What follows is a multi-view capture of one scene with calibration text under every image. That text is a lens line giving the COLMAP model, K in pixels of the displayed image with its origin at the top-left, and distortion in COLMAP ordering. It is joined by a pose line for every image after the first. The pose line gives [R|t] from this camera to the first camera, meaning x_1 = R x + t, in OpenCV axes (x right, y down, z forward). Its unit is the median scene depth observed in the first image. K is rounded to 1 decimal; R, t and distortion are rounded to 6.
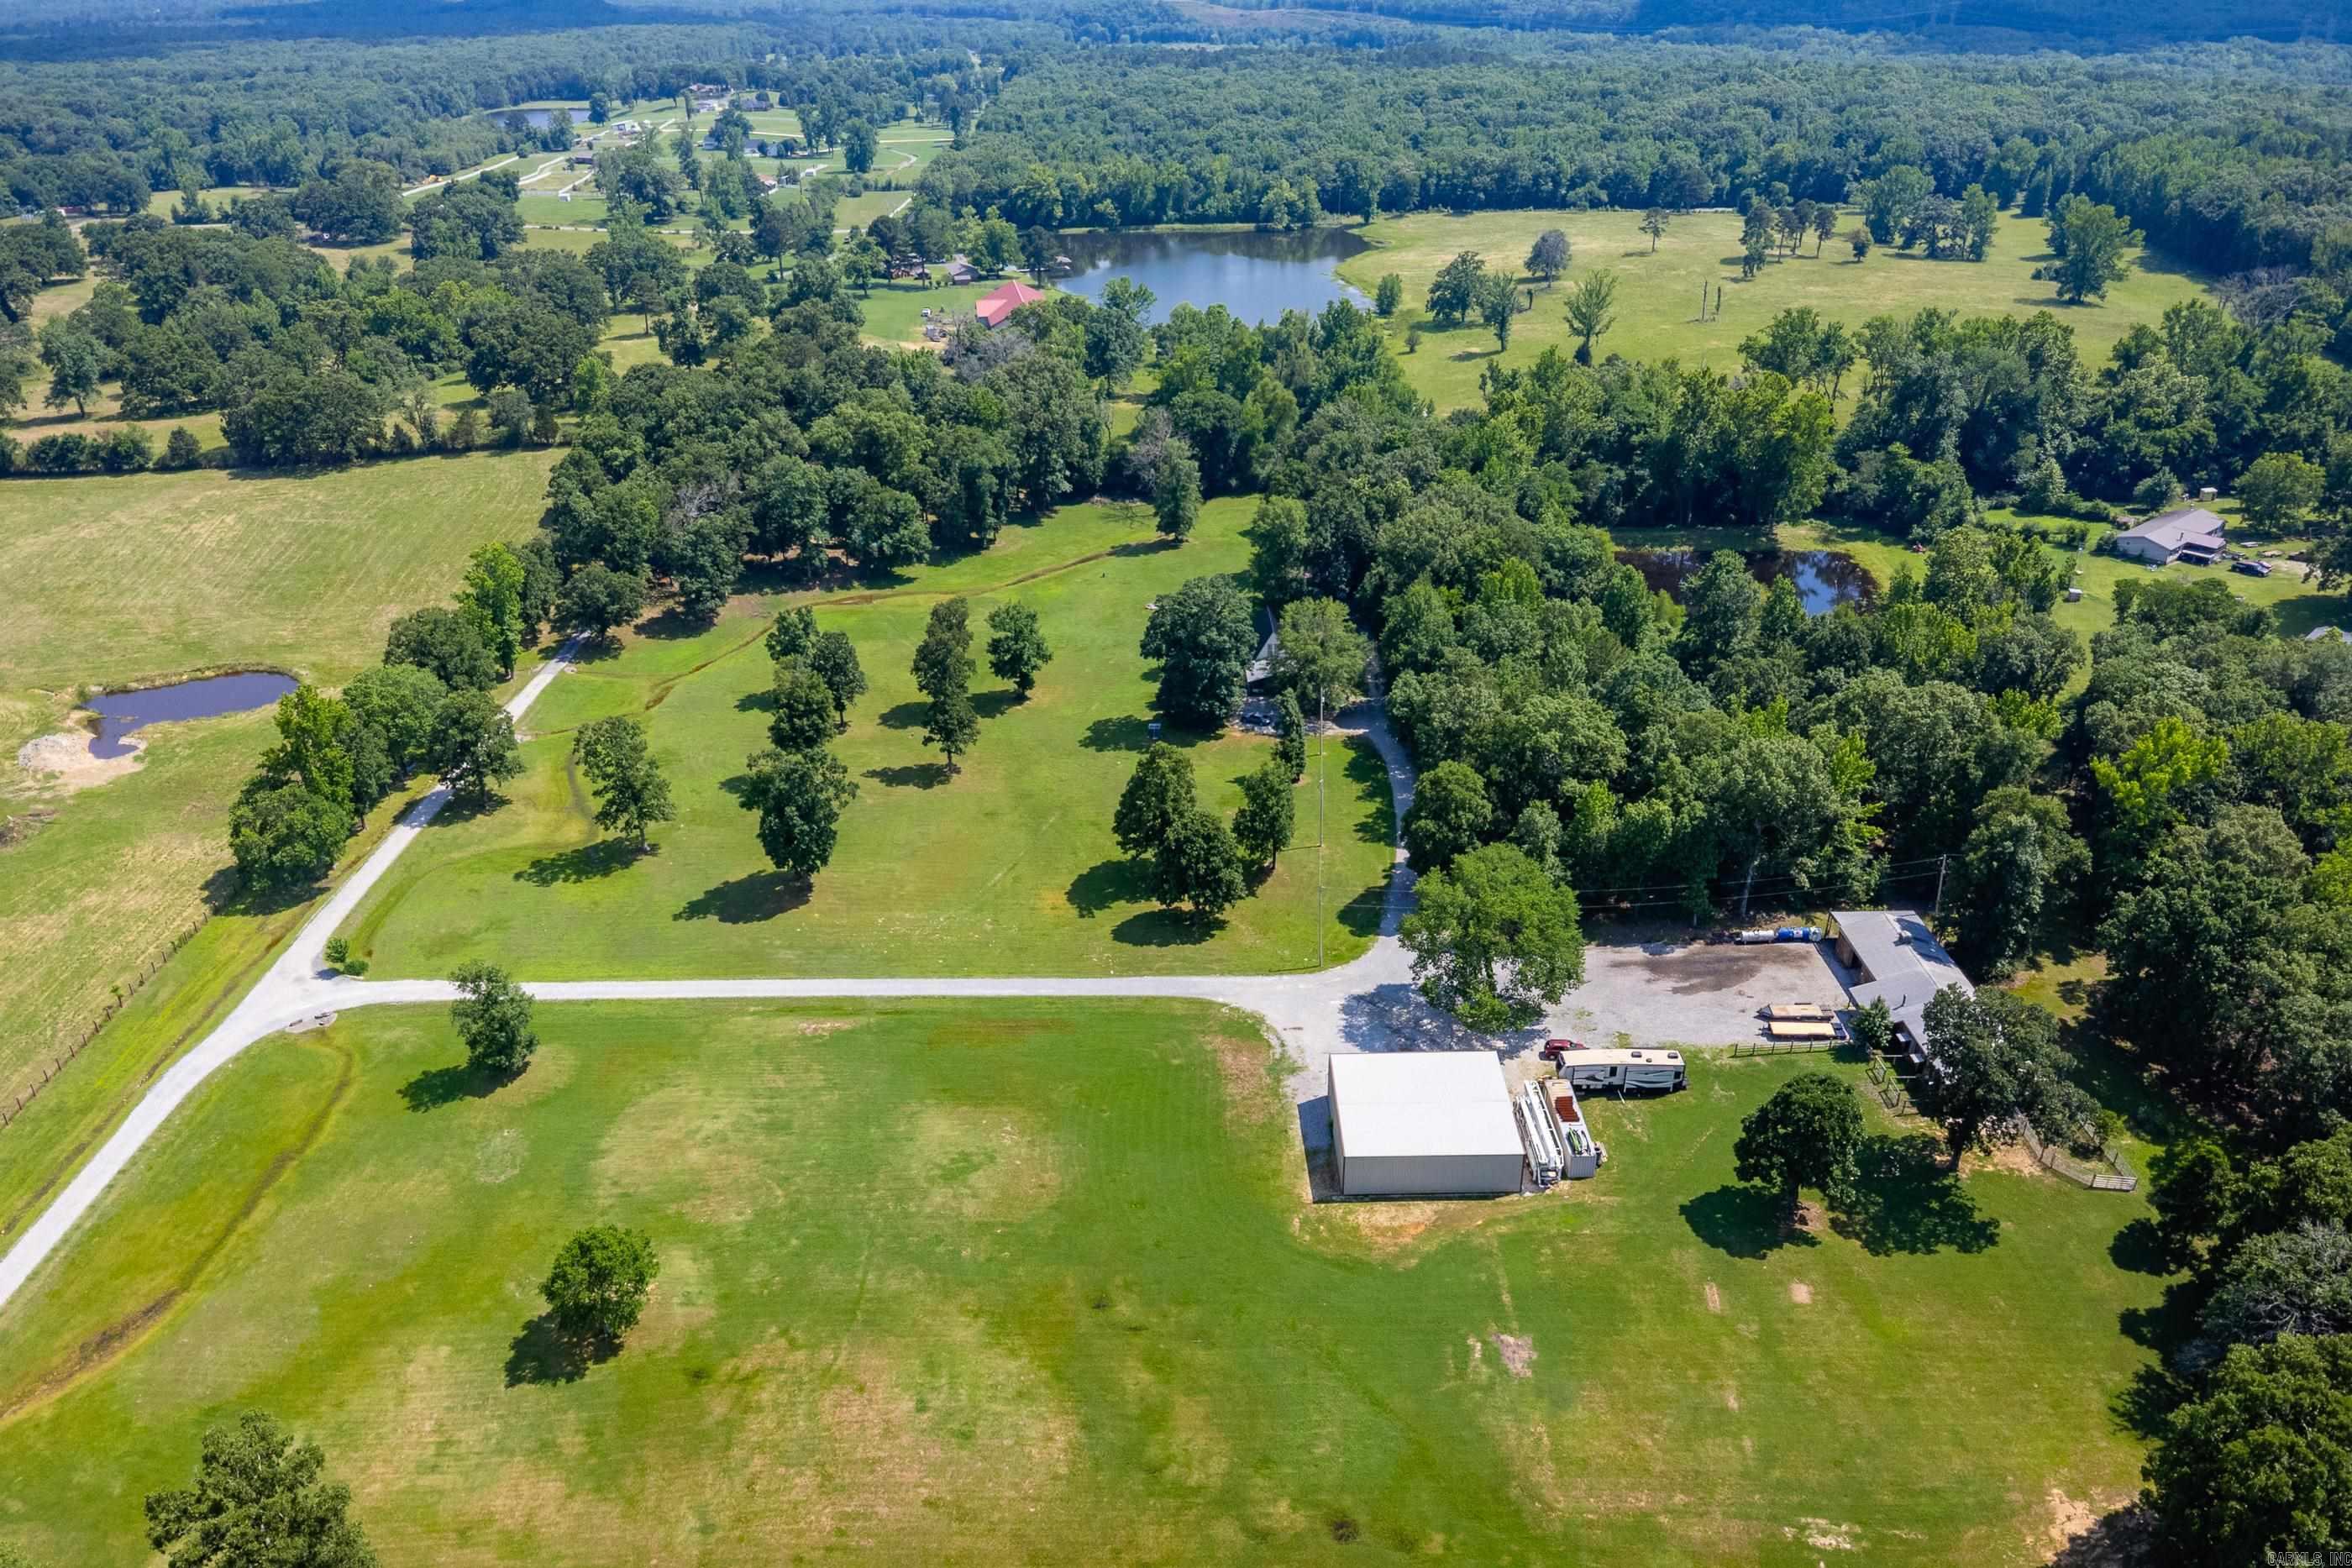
lens RADIAL K [[1650.1, 0, 1203.3], [0, 1650.1, 902.3], [0, 0, 1]] dist [0.023983, -0.036822]
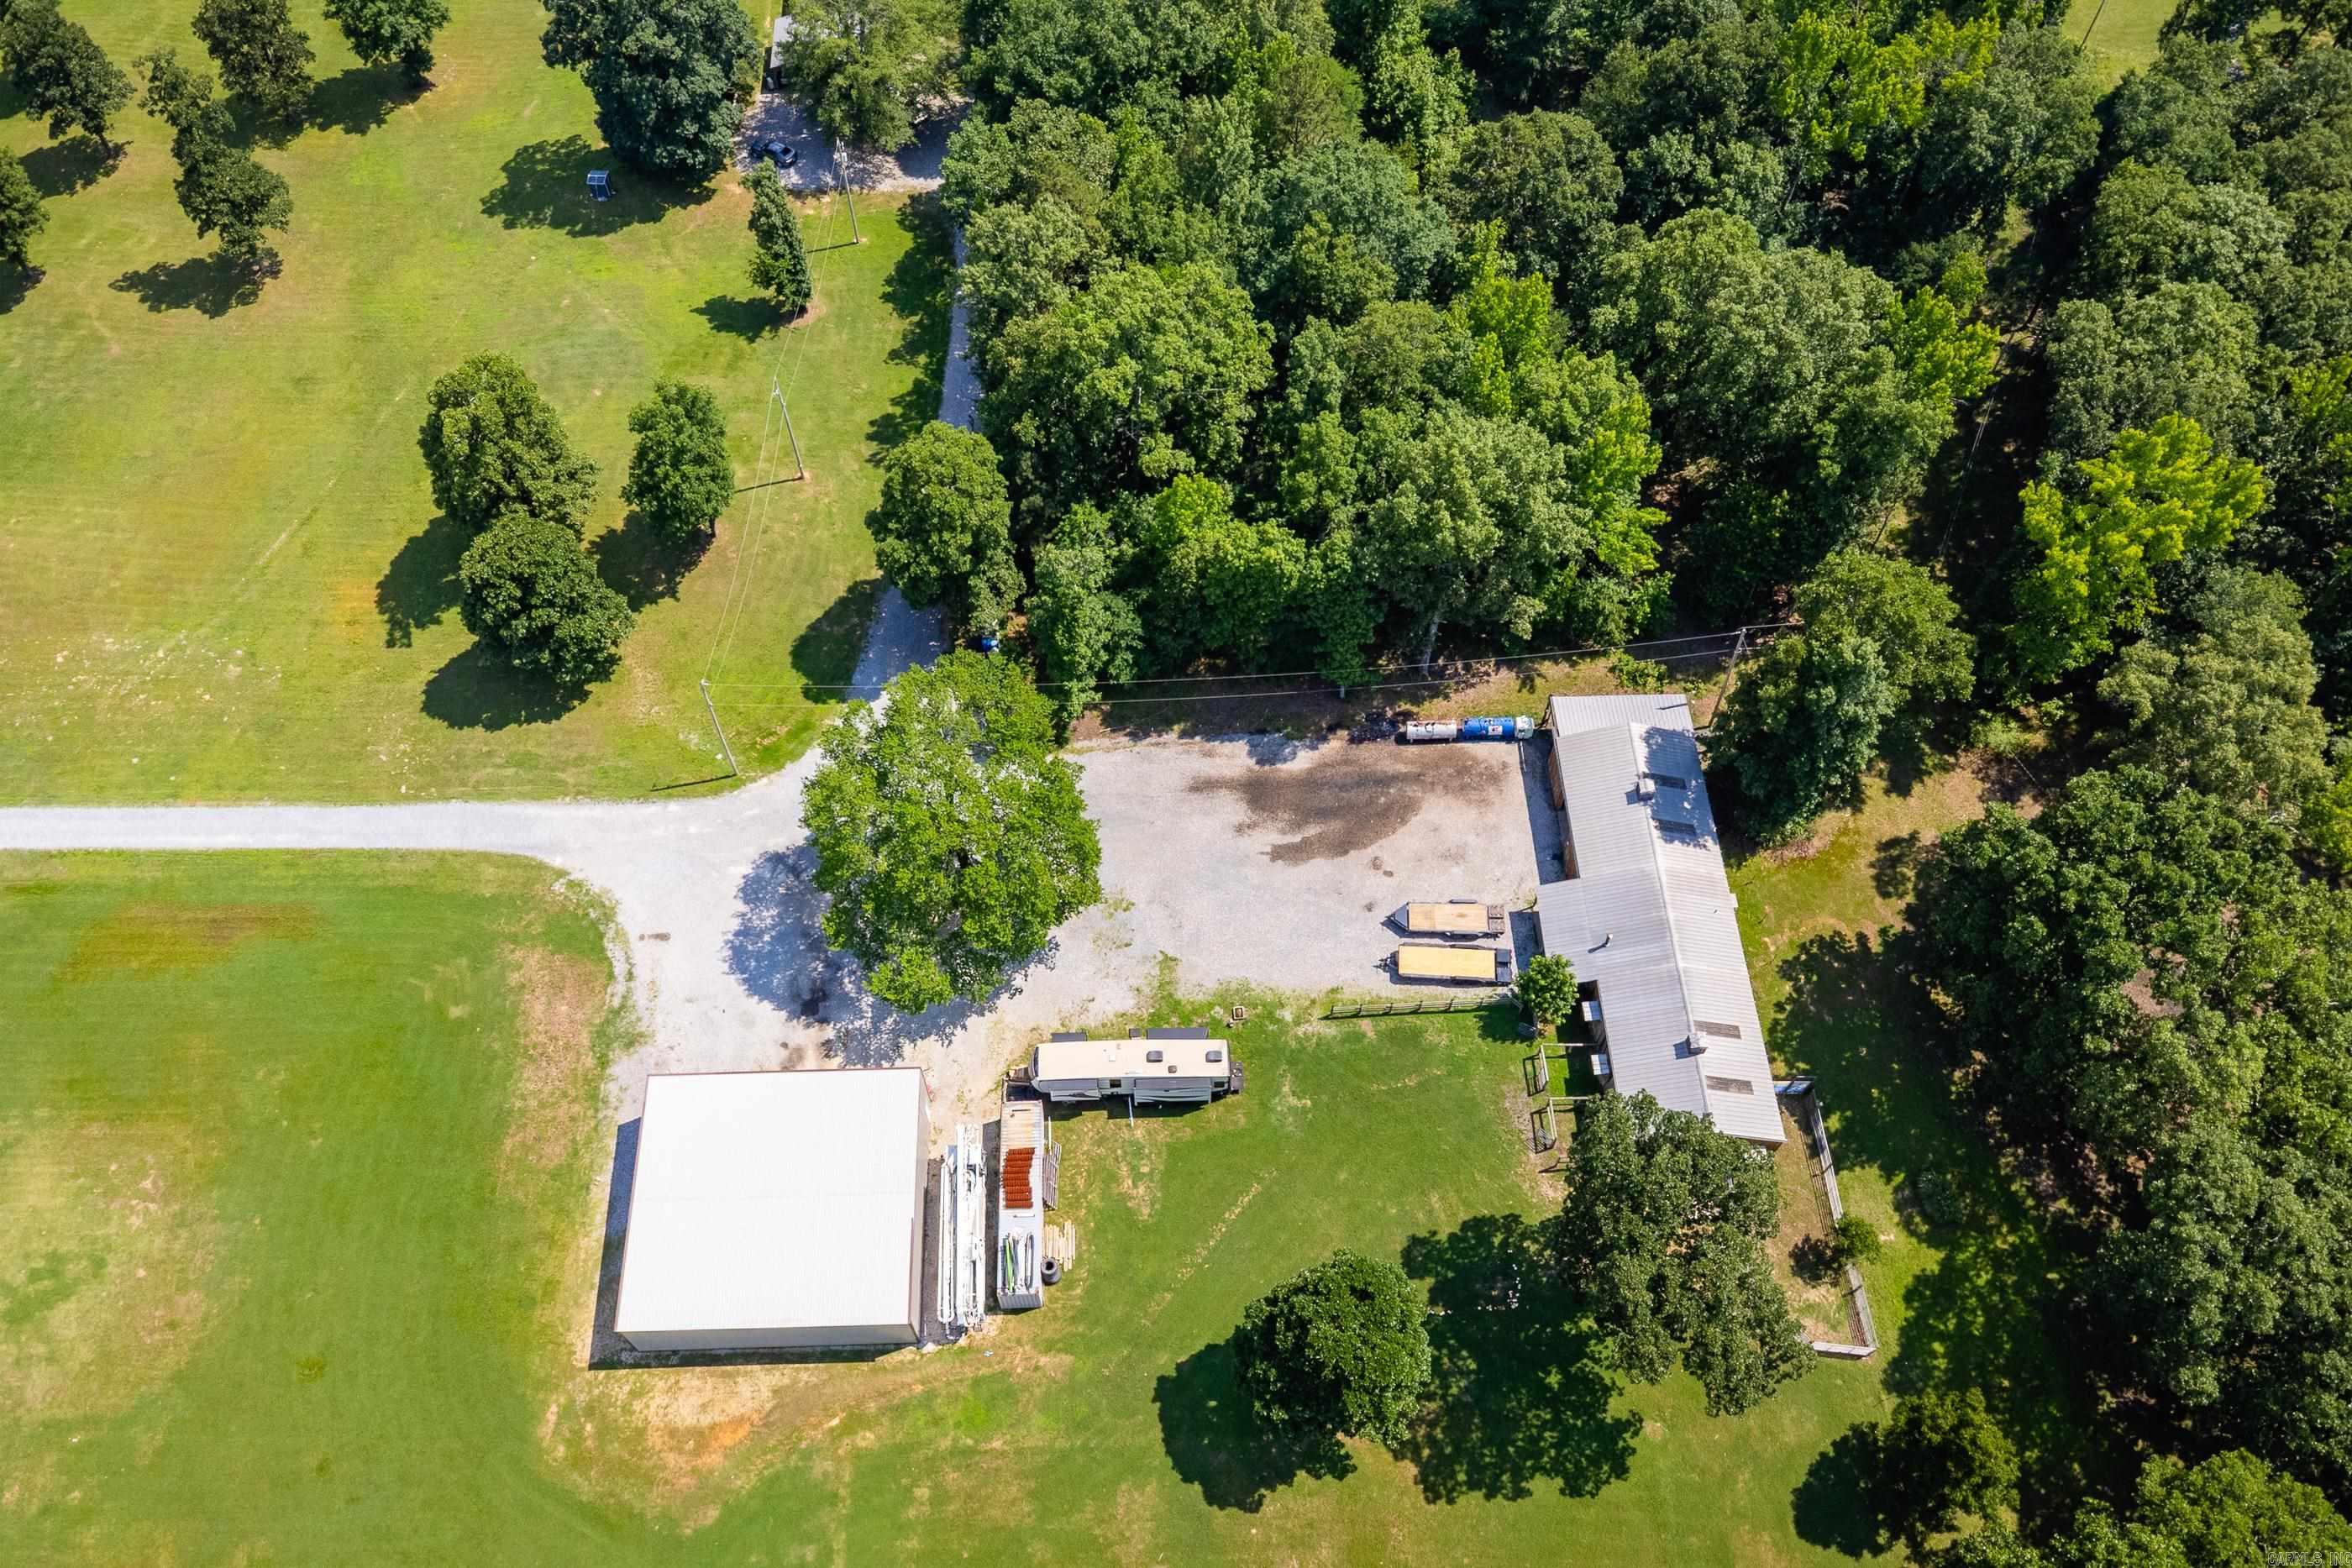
lens RADIAL K [[1643.7, 0, 1174.3], [0, 1643.7, 866.6], [0, 0, 1]] dist [-0.004148, 0.006680]
pose [[0.999881, -0.005313, 0.014494, 0.243330], [-0.002485, 0.871266, 0.490805, -0.254567], [-0.015236, -0.490783, 0.871149, 0.463570]]
